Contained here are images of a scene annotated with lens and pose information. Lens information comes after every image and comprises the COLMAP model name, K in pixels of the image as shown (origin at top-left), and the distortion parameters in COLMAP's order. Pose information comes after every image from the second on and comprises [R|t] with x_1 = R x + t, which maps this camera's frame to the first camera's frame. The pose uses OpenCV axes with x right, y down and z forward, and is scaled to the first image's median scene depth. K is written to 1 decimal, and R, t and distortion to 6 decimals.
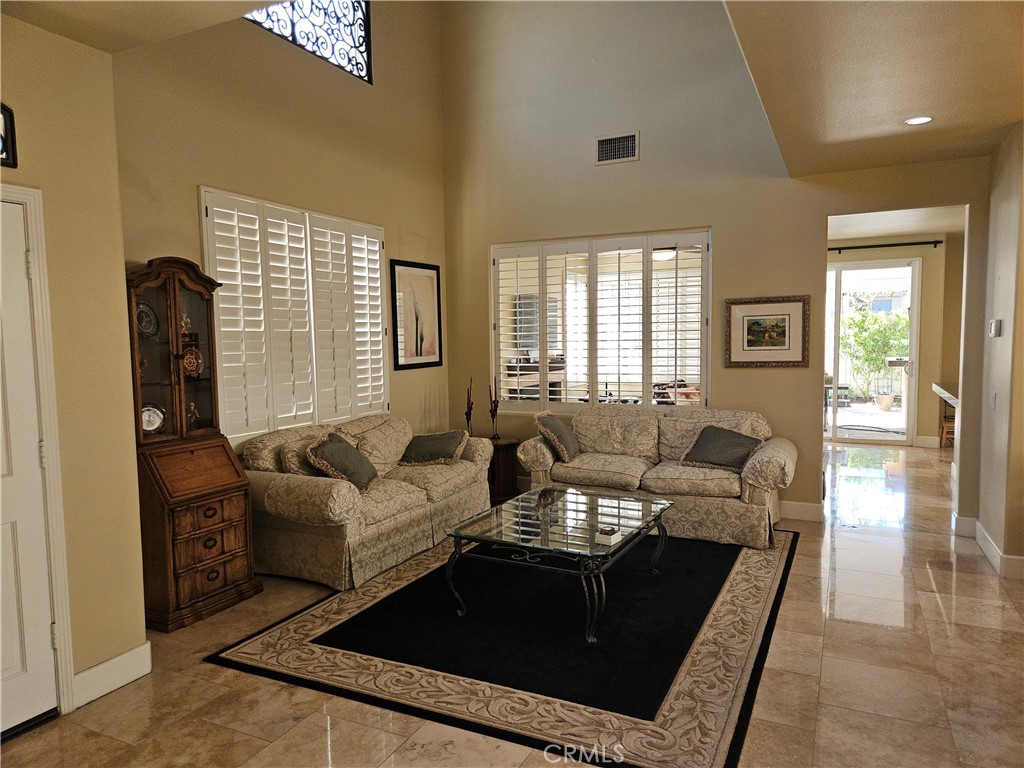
lens RADIAL K [[672.4, 0, 512.0], [0, 672.4, 384.0], [0, 0, 1]] dist [0.076942, -0.072133]
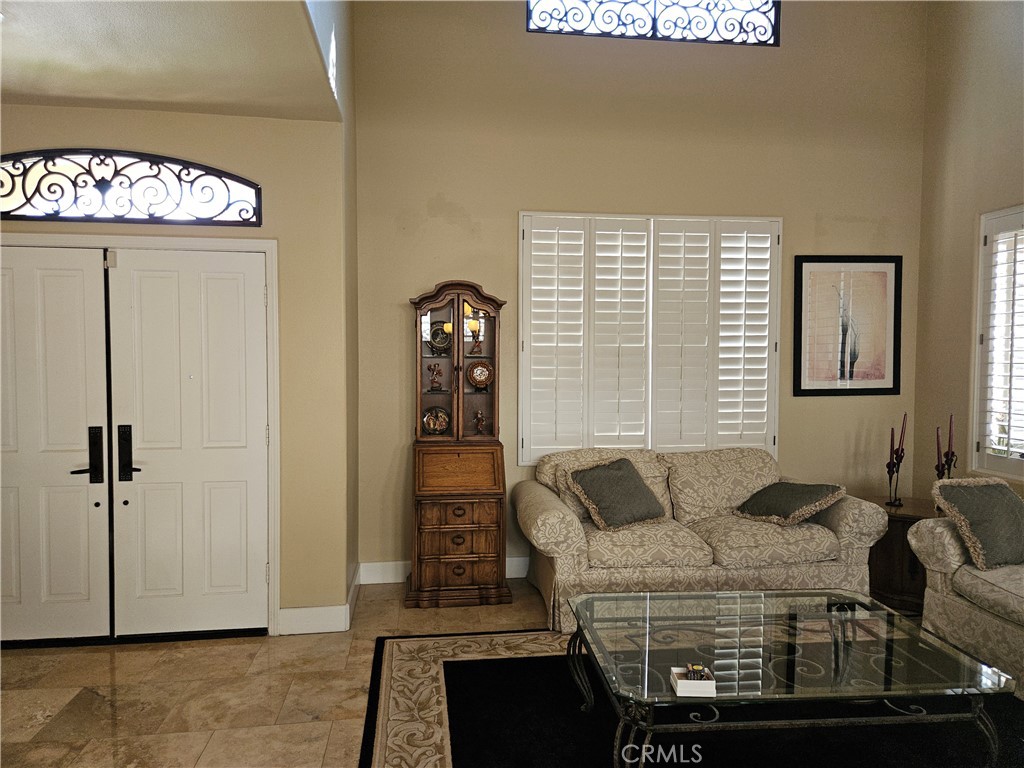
lens RADIAL K [[672.4, 0, 512.0], [0, 672.4, 384.0], [0, 0, 1]] dist [0.076942, -0.072133]
pose [[0.558063, 0.046763, -0.828480, 0.366341], [-0.068096, 0.997624, 0.010440, -0.024522], [0.827000, 0.050590, 0.559921, 0.342383]]
